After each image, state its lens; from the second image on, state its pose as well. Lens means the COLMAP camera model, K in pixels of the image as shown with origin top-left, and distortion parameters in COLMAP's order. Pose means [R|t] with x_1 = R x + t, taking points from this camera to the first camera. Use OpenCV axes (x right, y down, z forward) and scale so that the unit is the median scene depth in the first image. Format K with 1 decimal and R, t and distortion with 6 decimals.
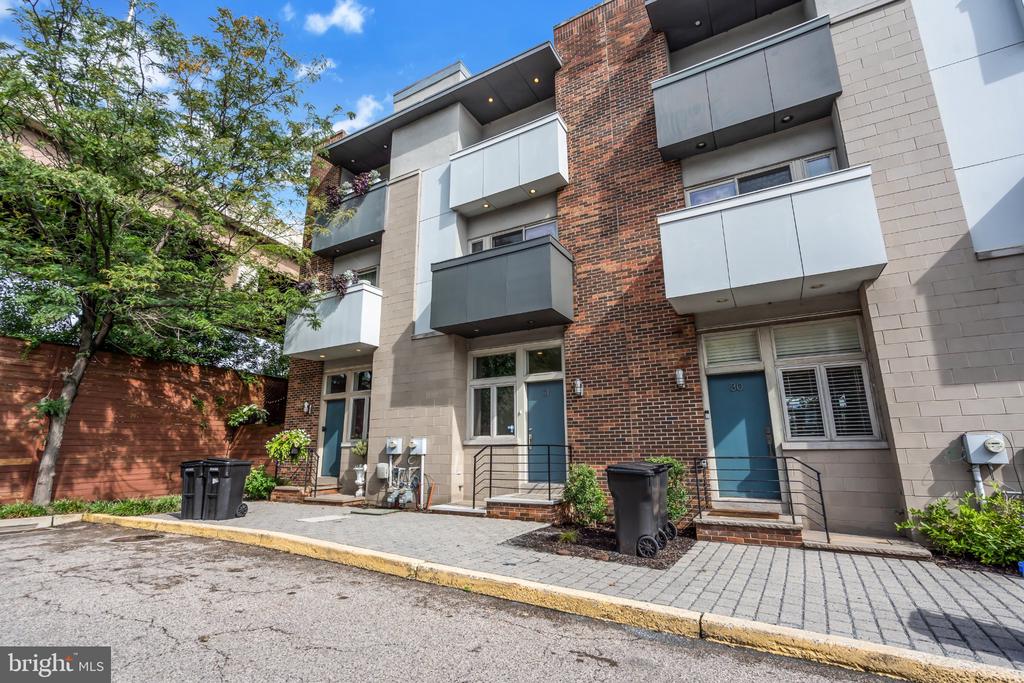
lens RADIAL K [[462.9, 0, 514.1], [0, 462.9, 341.2], [0, 0, 1]] dist [-0.003331, 0.002042]
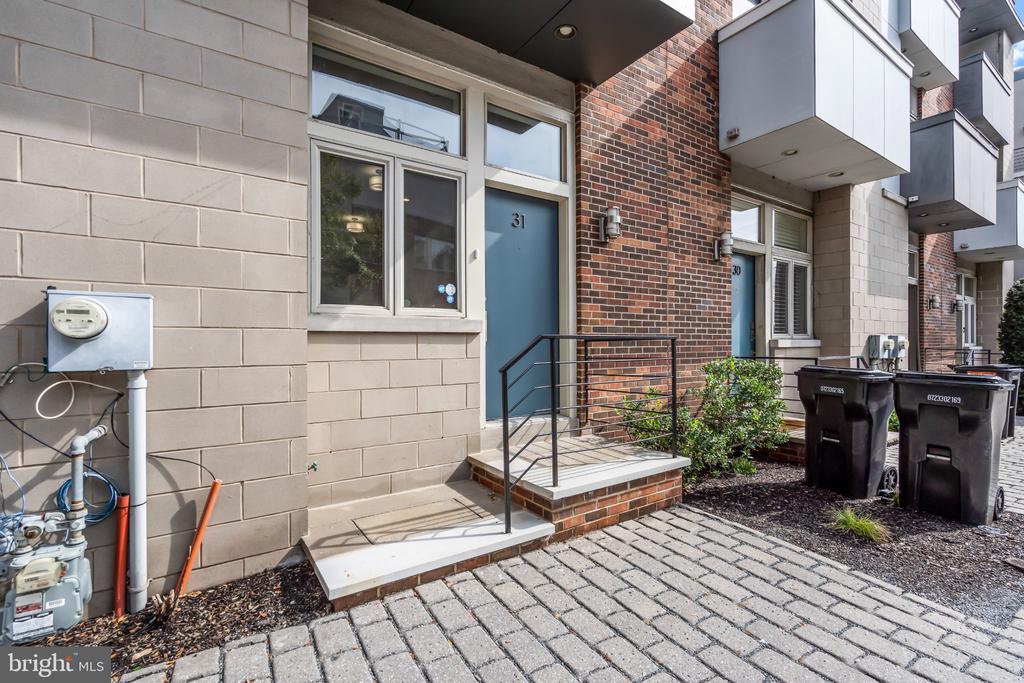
lens RADIAL K [[462.9, 0, 513.0], [0, 462.9, 340.1], [0, 0, 1]] dist [-0.003331, 0.002042]
pose [[0.440664, 0.009947, 0.897617, -0.347276], [-0.209931, 0.973352, 0.092275, 0.194967], [-0.872780, -0.229099, 0.431009, 0.842793]]
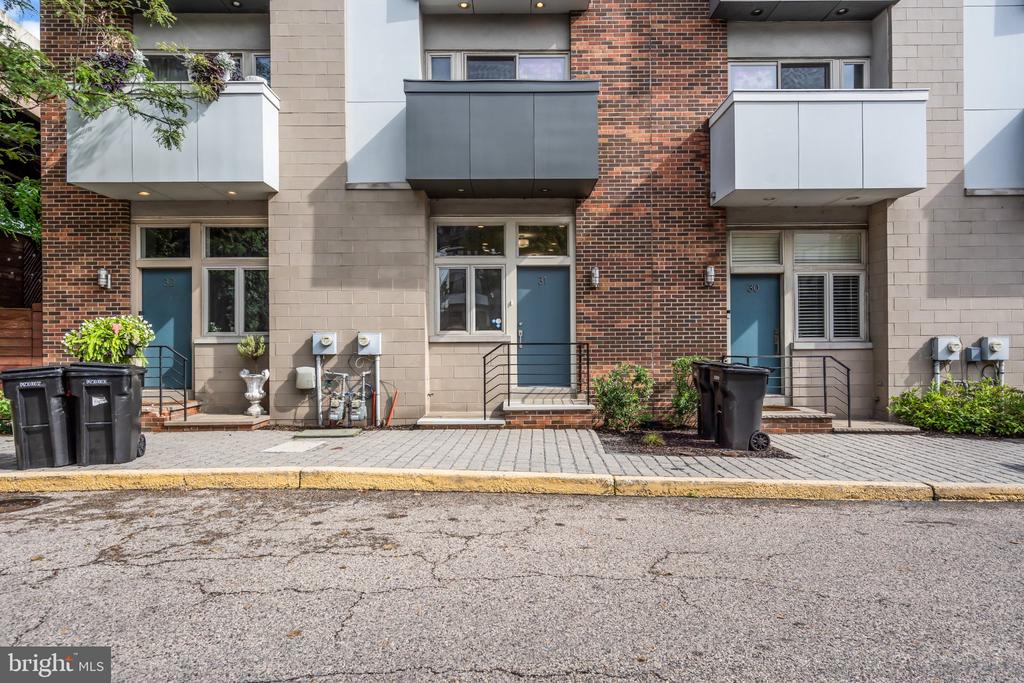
lens RADIAL K [[599.4, 0, 515.3], [0, 599.4, 340.2], [0, 0, 1]] dist [0.010316, -0.001144]
pose [[0.865302, 0.006871, 0.501204, -0.535586], [-0.115992, 0.975511, 0.186880, 0.023415], [-0.487646, -0.219843, 0.844908, 0.113255]]
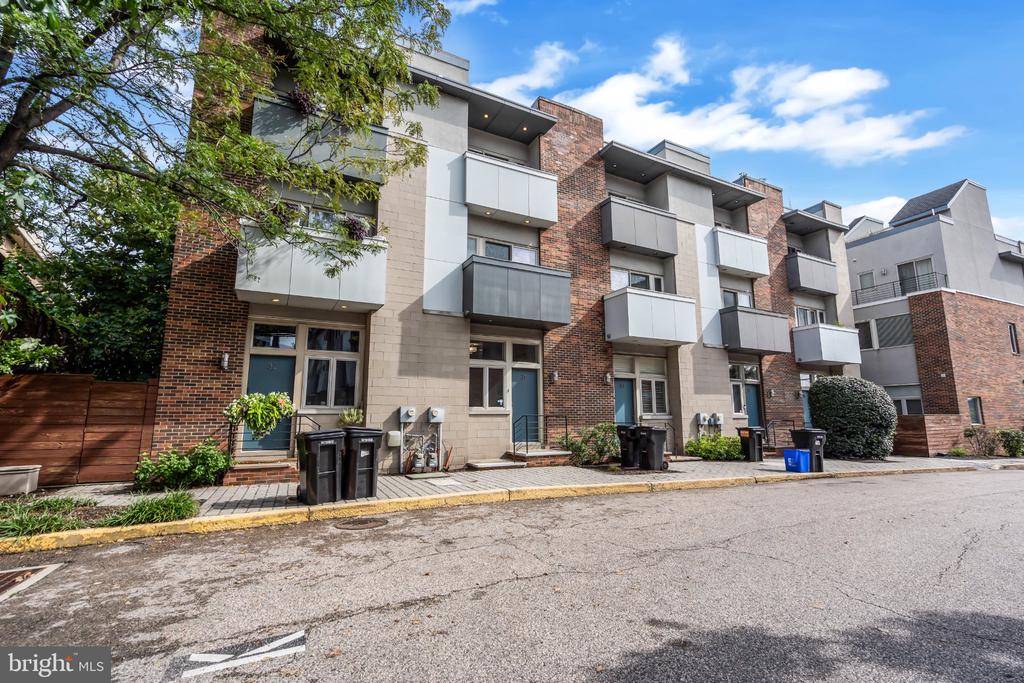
lens RADIAL K [[462.9, 0, 516.1], [0, 462.9, 340.3], [0, 0, 1]] dist [-0.003331, 0.002042]
pose [[0.534182, 0.142816, 0.833219, -1.161511], [-0.196477, 0.979611, -0.041945, 0.071734], [-0.822221, -0.141302, 0.551350, 0.302712]]
